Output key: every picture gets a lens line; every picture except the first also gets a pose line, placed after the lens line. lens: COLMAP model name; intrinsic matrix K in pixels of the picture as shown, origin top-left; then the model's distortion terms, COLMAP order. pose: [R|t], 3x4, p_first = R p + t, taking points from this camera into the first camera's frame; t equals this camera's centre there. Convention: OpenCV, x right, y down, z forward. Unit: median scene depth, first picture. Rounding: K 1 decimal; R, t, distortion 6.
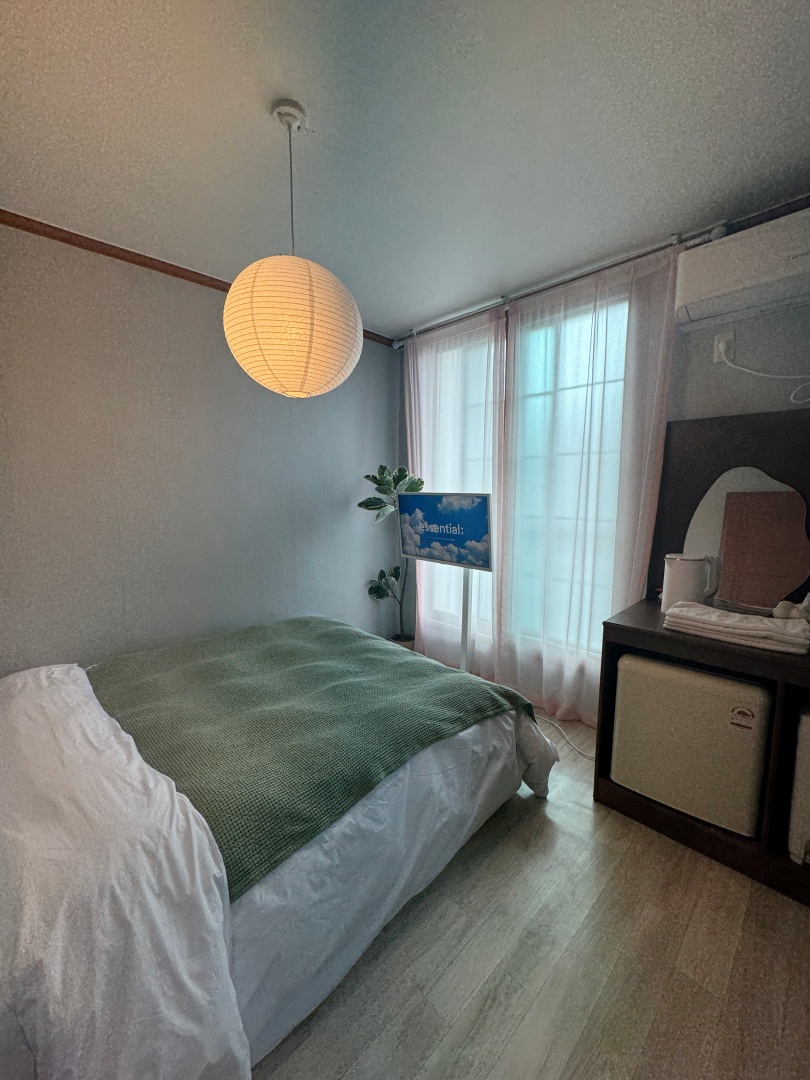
lens RADIAL K [[422.2, 0, 409.6], [0, 422.2, 537.4], [0, 0, 1]] dist [-0.001098, -0.000114]
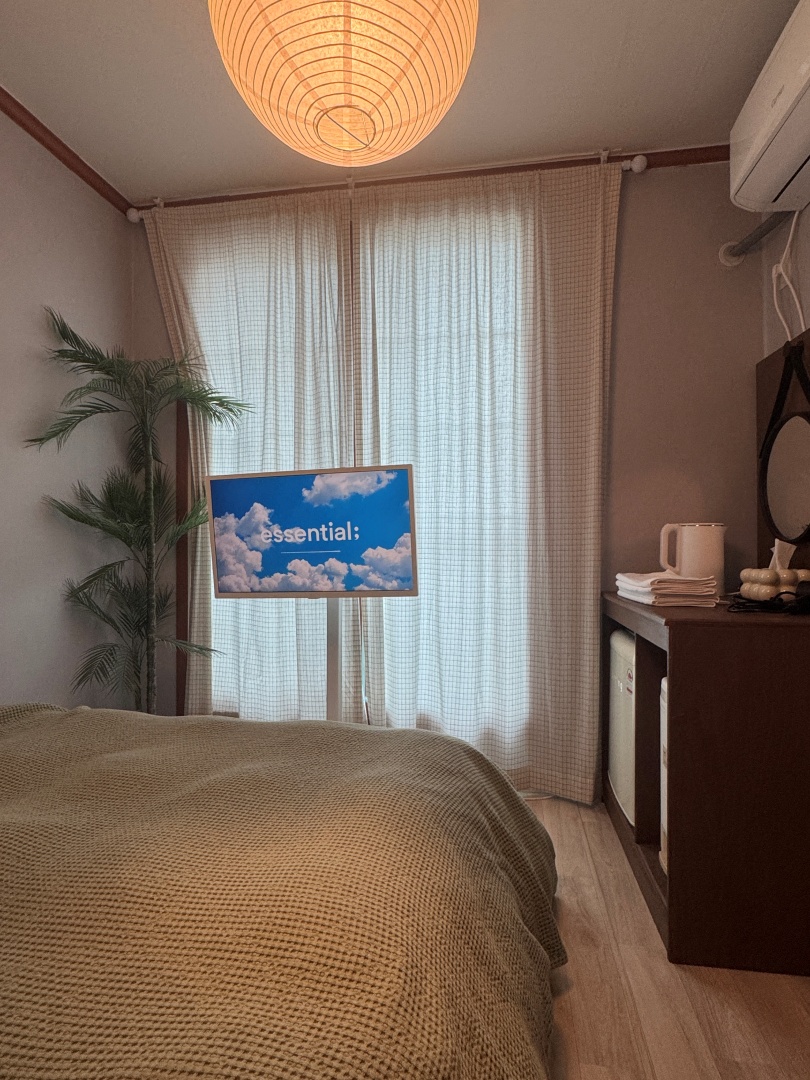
lens RADIAL K [[575.2, 0, 336.9], [0, 575.2, 585.8], [0, 0, 1]] dist [-0.000220, -0.000847]
pose [[0.828406, -0.027054, 0.559475, -0.347609], [0.090374, 0.992202, -0.085837, 0.123958], [-0.552789, 0.121670, 0.824391, 0.376621]]
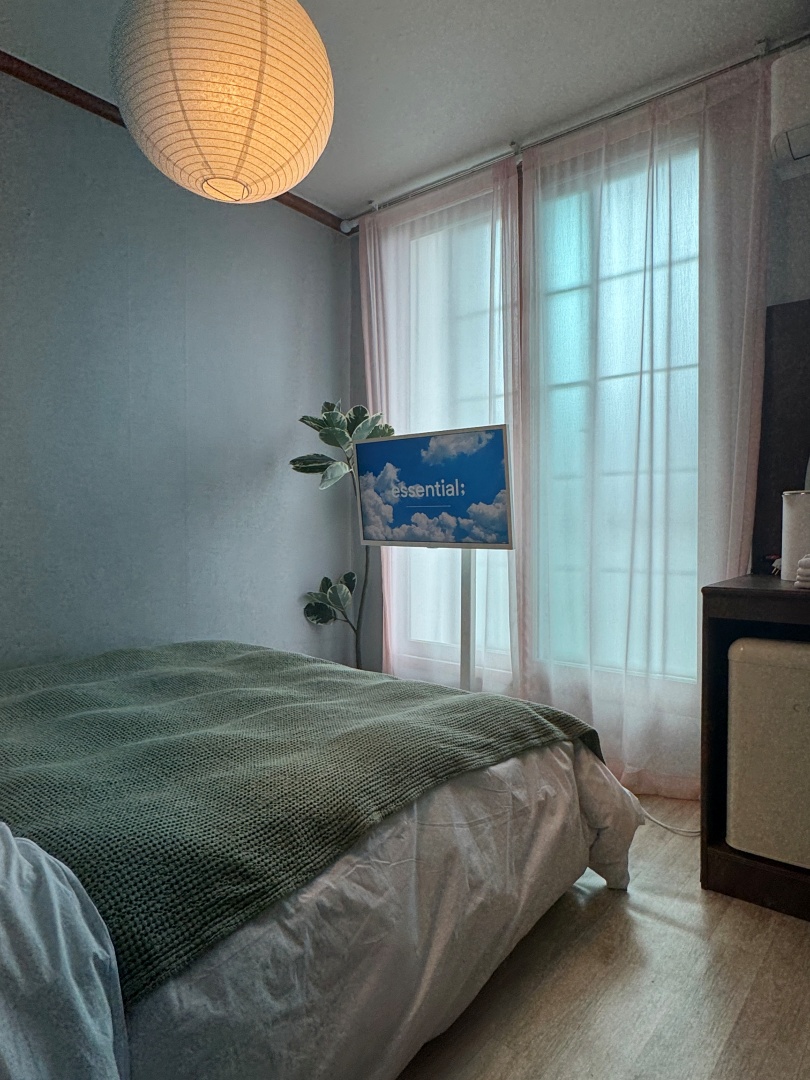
lens RADIAL K [[660.4, 0, 405.0], [0, 660.4, 540.0], [0, 0, 1]] dist [-0.003246, -0.000666]
pose [[0.994884, -0.010250, 0.100503, -0.062272], [0.019212, 0.995881, -0.088613, 0.148017], [-0.099180, 0.090091, 0.990983, 0.036873]]
